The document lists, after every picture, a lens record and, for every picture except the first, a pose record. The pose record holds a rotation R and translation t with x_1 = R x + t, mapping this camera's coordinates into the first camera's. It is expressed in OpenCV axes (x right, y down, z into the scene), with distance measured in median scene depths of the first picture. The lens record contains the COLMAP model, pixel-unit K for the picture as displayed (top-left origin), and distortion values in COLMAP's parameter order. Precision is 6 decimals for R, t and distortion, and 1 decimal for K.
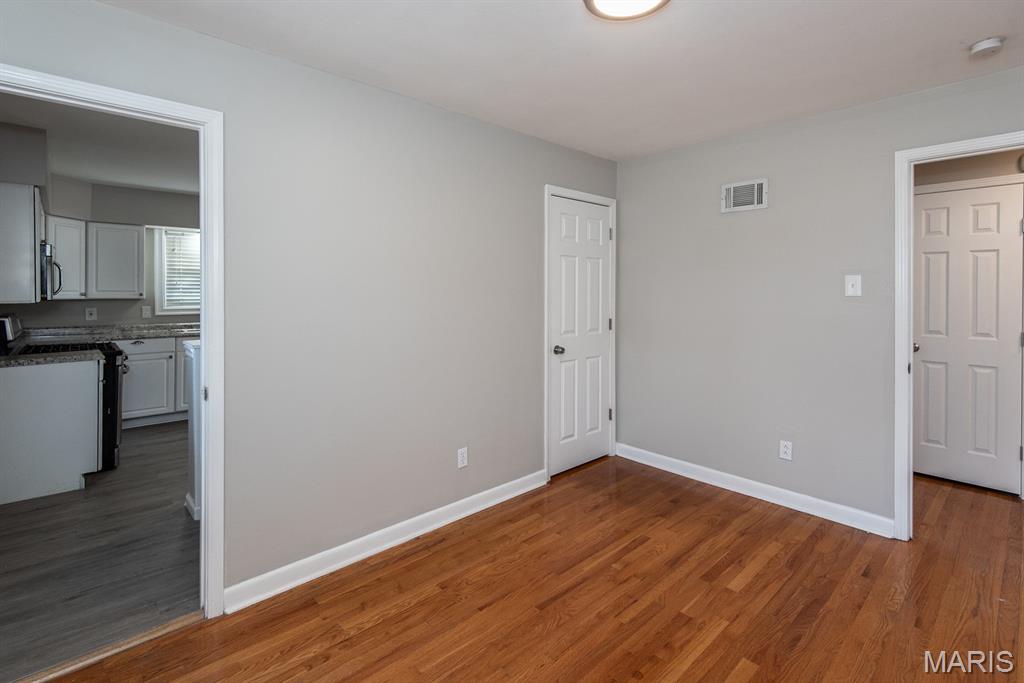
lens RADIAL K [[481.5, 0, 514.2], [0, 481.5, 292.8], [0, 0, 1]] dist [0.000820, -0.000011]
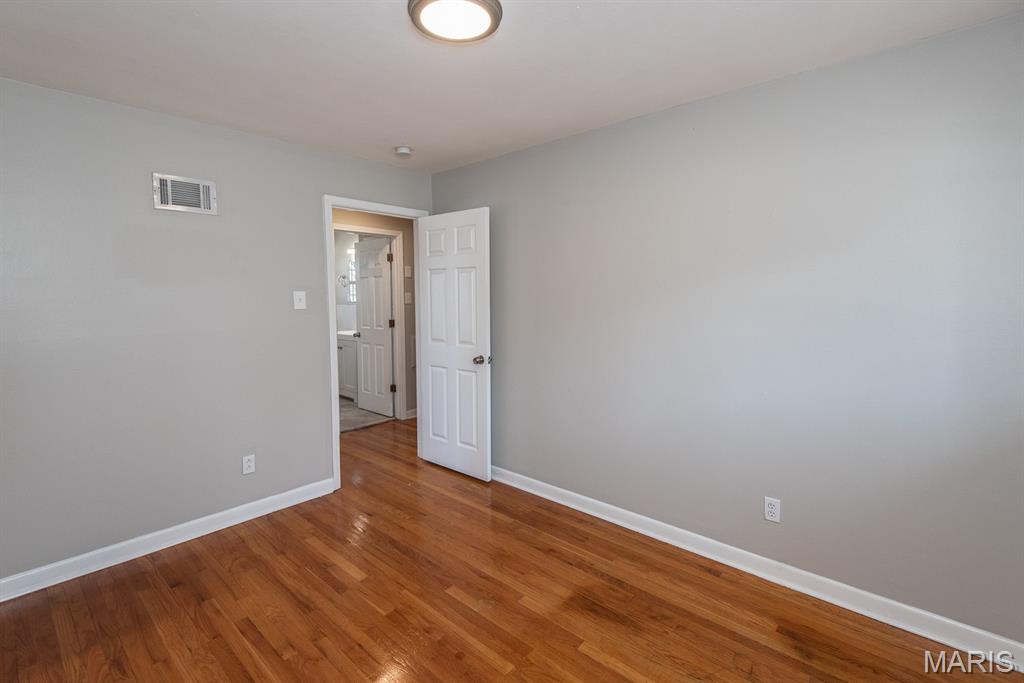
lens RADIAL K [[462.9, 0, 512.0], [0, 462.9, 329.7], [0, 0, 1]] dist [-0.001893, -0.000408]
pose [[-0.084193, -0.076539, 0.993506, -0.476639], [0.009391, 0.996940, 0.077599, -0.026251], [-0.996405, 0.015863, -0.083217, 0.599690]]
